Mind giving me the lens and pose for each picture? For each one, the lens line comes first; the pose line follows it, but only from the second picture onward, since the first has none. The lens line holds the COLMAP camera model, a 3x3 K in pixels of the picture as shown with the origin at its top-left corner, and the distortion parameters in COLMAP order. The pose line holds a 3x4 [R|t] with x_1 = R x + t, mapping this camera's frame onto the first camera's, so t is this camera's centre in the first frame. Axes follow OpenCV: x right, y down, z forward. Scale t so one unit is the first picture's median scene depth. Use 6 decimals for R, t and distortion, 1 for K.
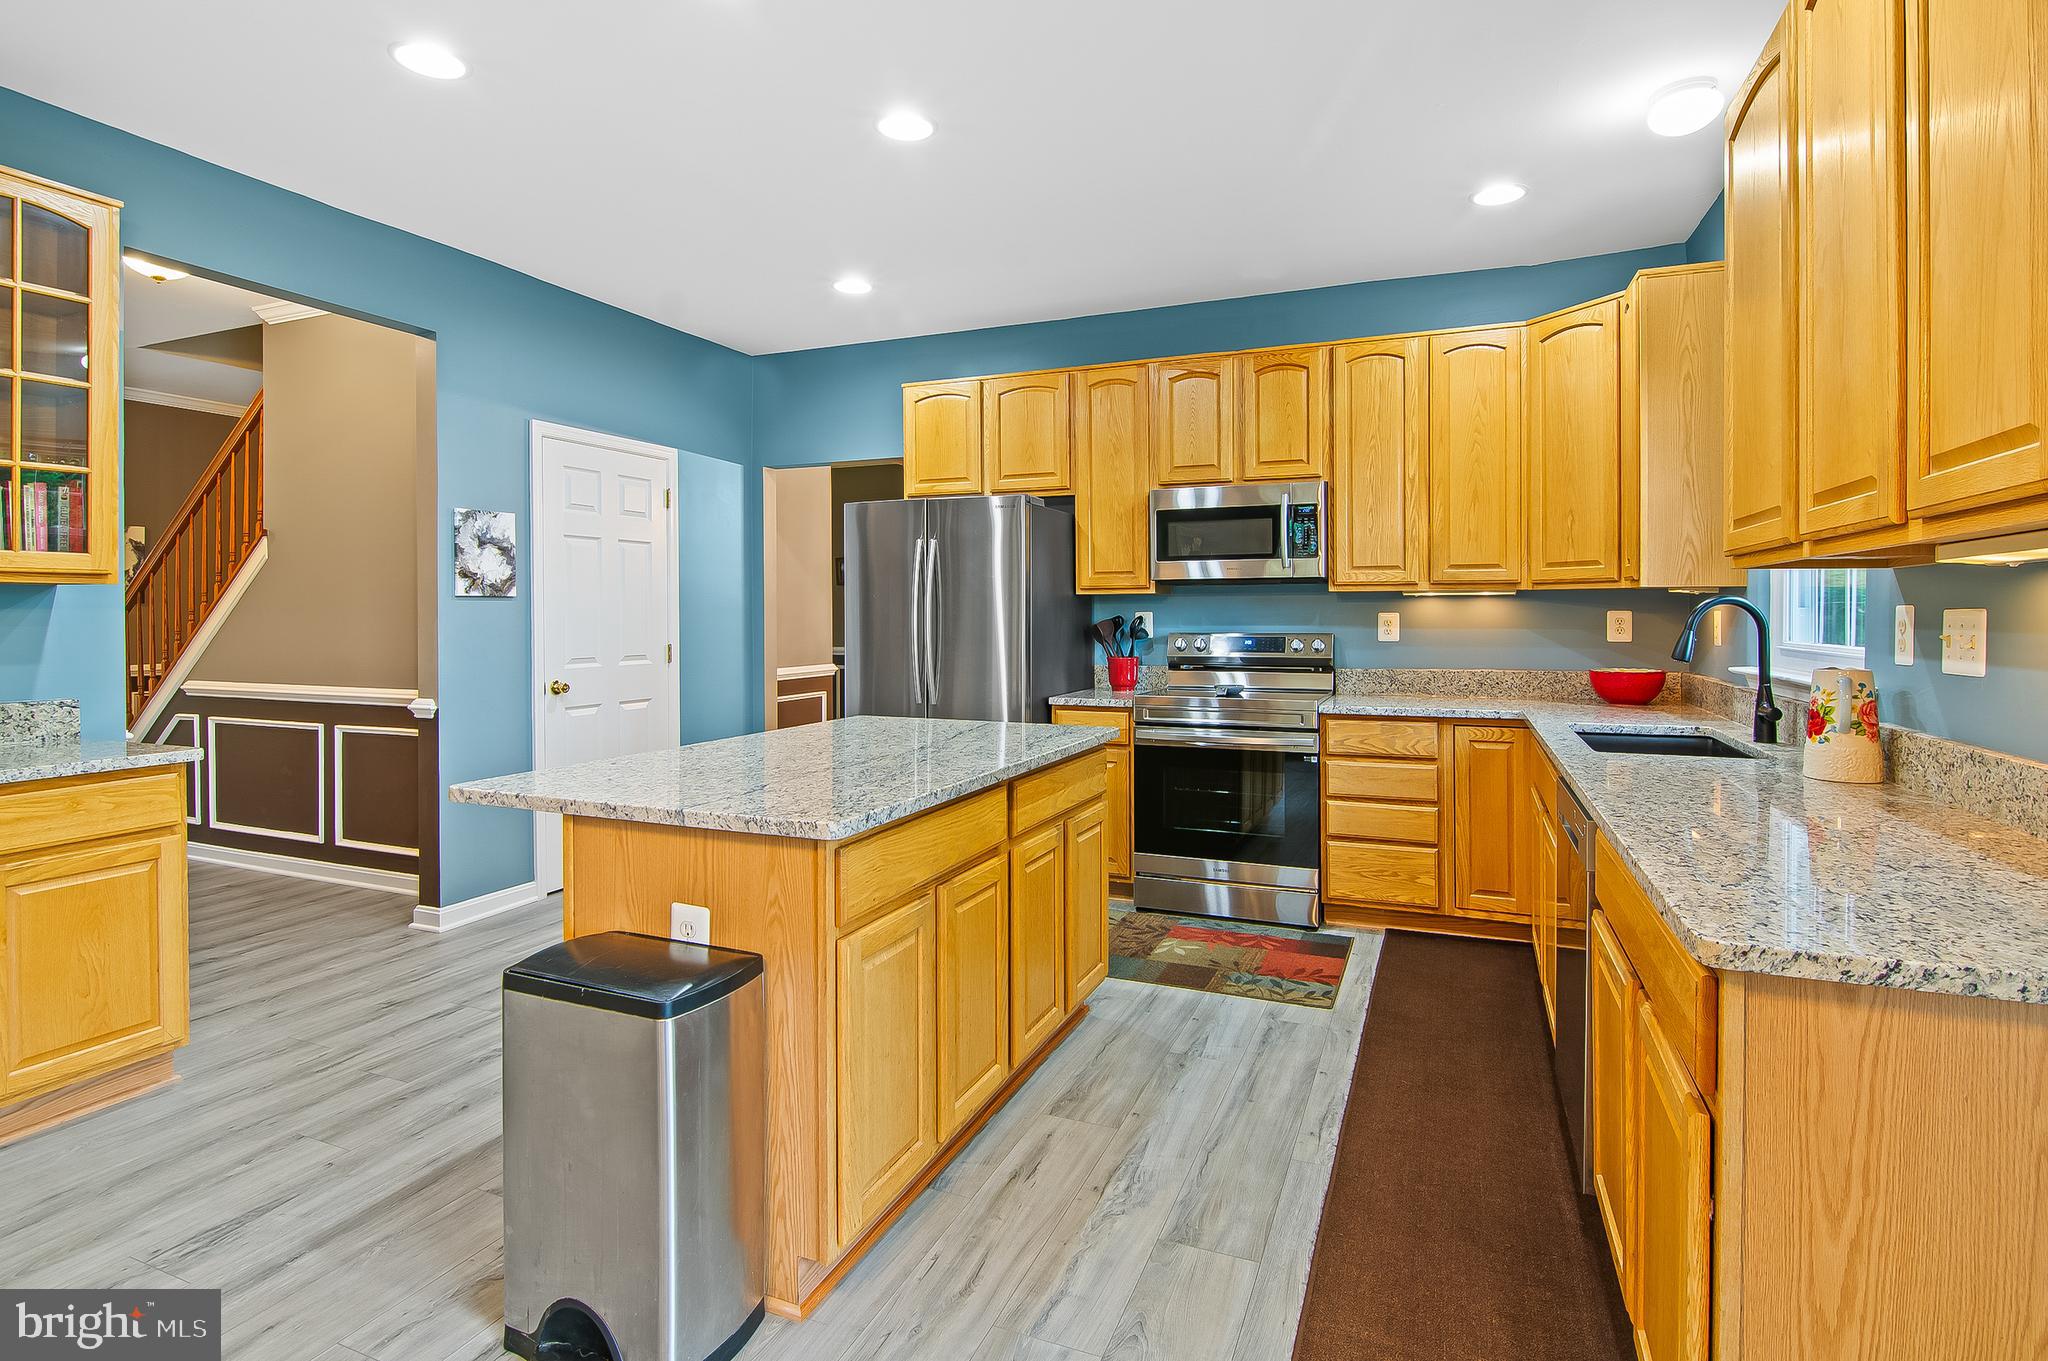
lens RADIAL K [[1019.4, 0, 1025.0], [0, 1019.4, 620.6], [0, 0, 1]] dist [-0.002979, -0.004780]
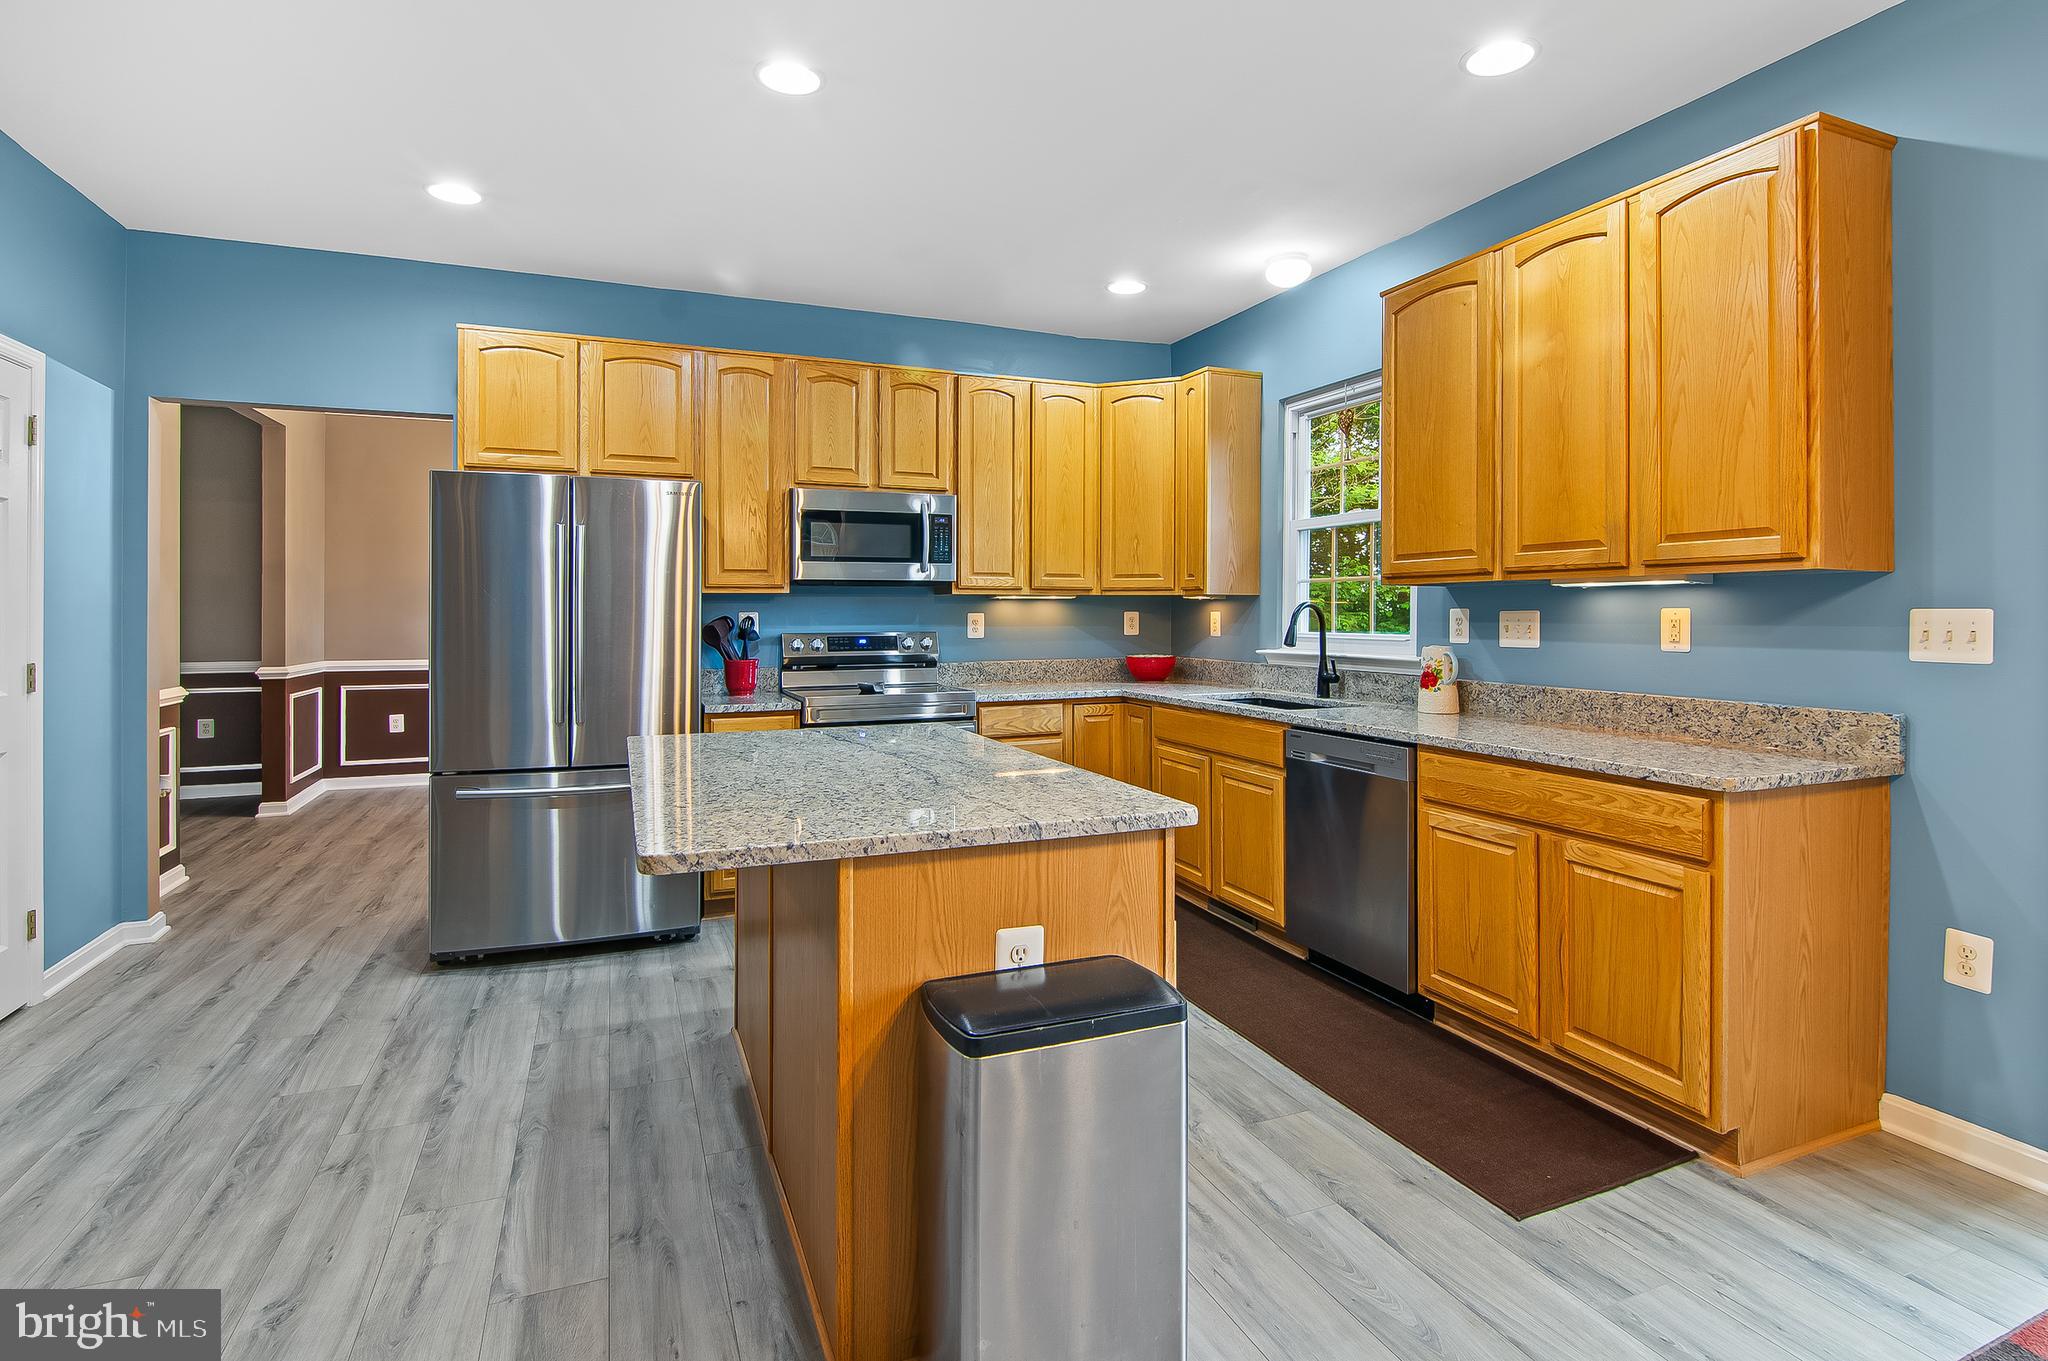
lens RADIAL K [[1019.4, 0, 1040.5], [0, 1019.4, 613.3], [0, 0, 1]] dist [-0.002979, -0.004780]
pose [[0.701809, 0.000536, 0.712365, -0.482462], [0.005374, 0.999967, -0.006047, -0.000300], [-0.712345, 0.008072, 0.701783, 0.165181]]
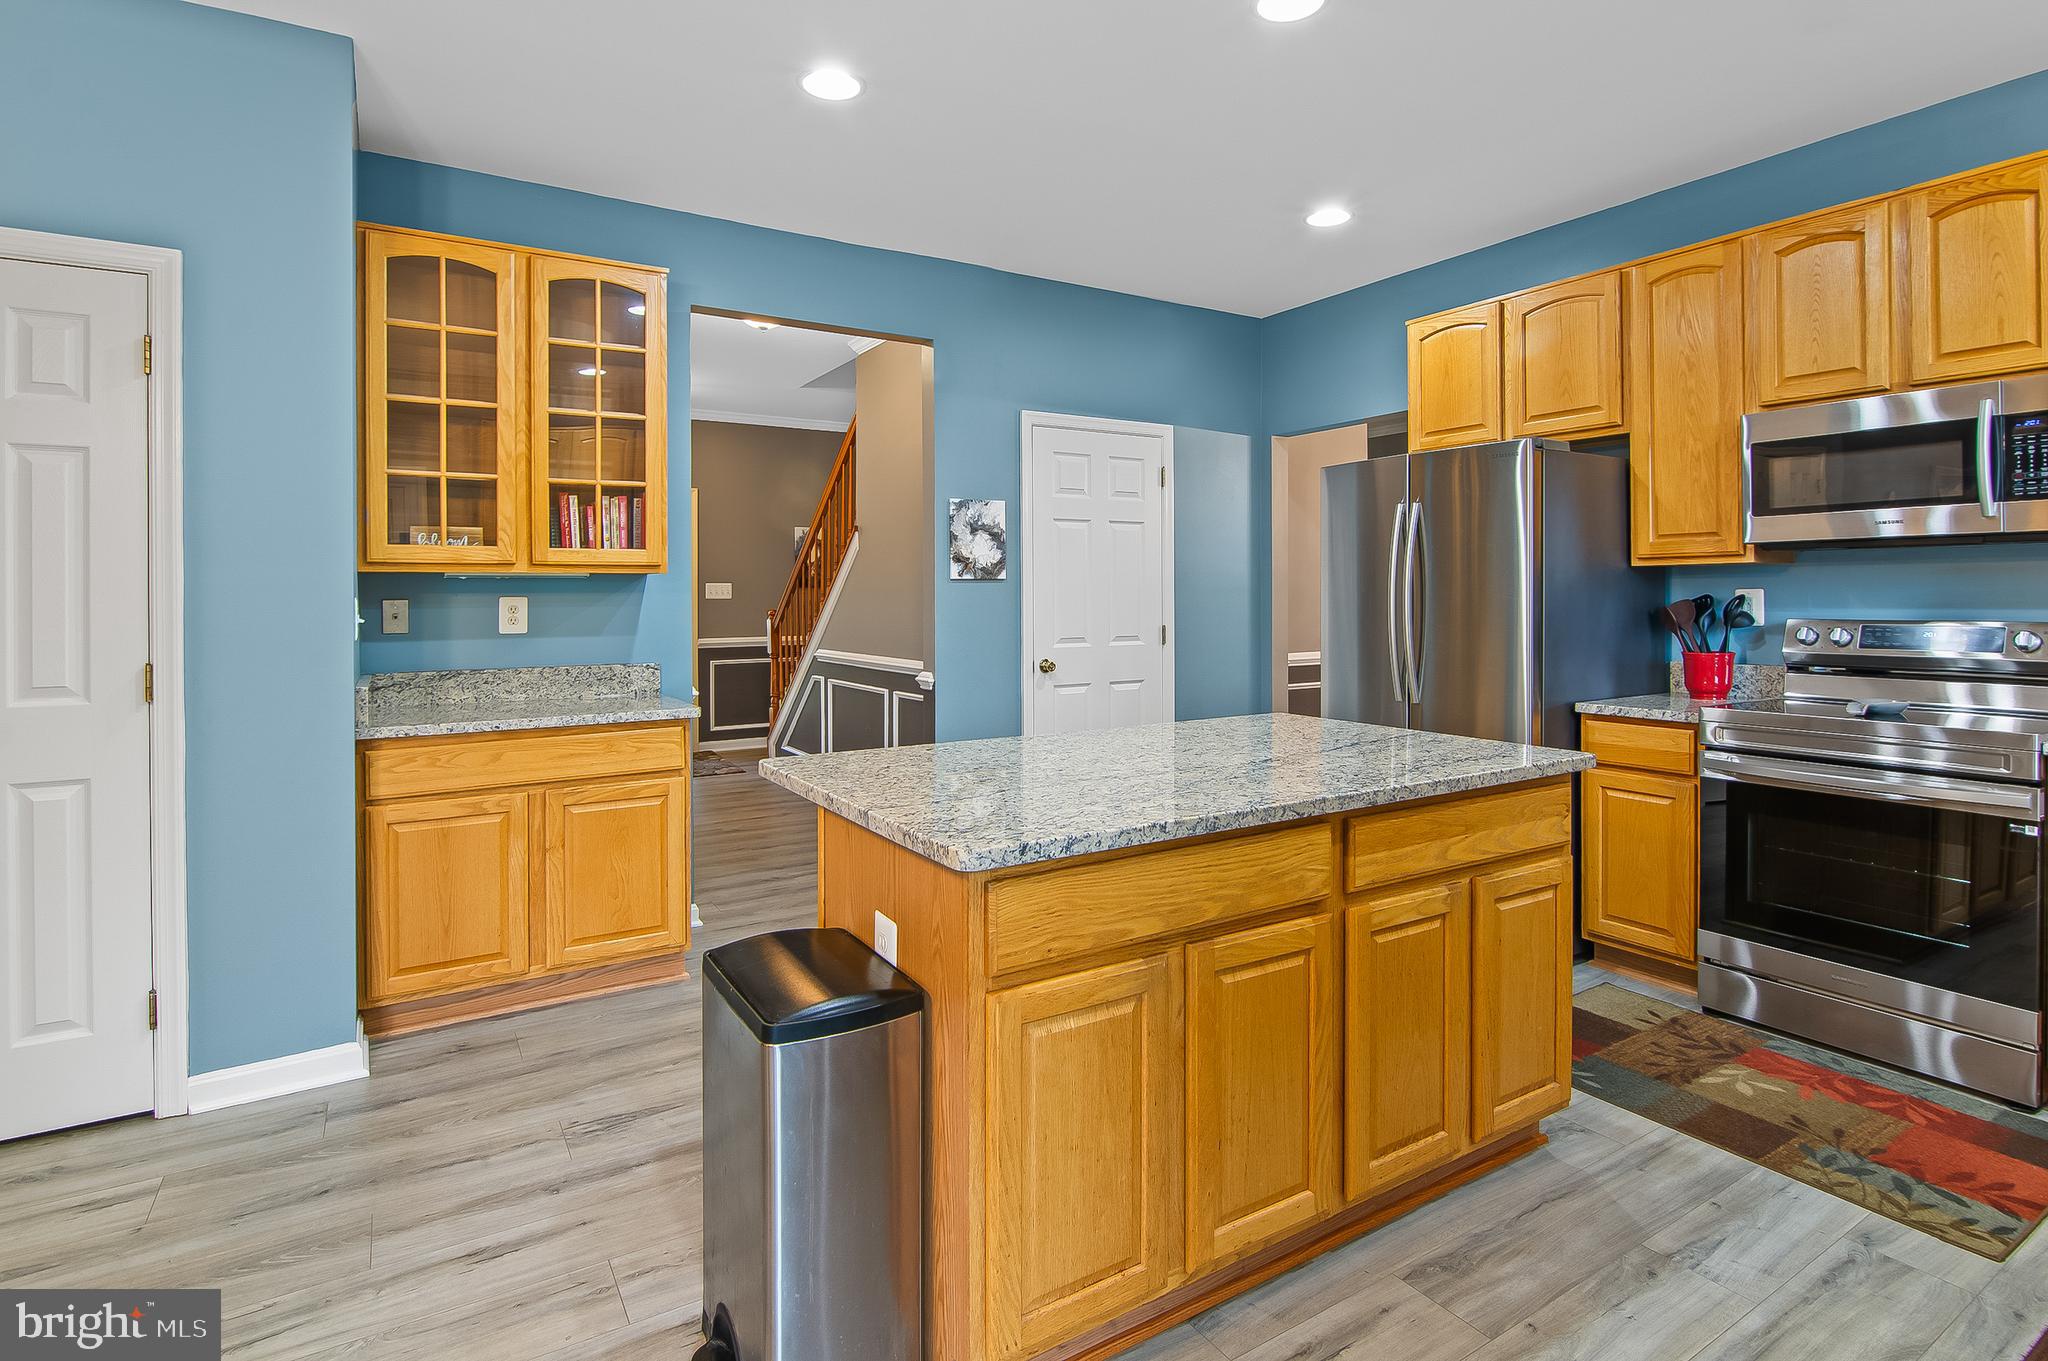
lens RADIAL K [[1019.4, 0, 1024.4], [0, 1019.4, 601.8], [0, 0, 1]] dist [-0.002979, -0.004780]
pose [[0.813285, 0.000254, -0.581866, 0.151272], [0.000712, 0.999999, 0.001431, -0.001423], [0.581865, -0.001579, 0.813284, 0.166822]]
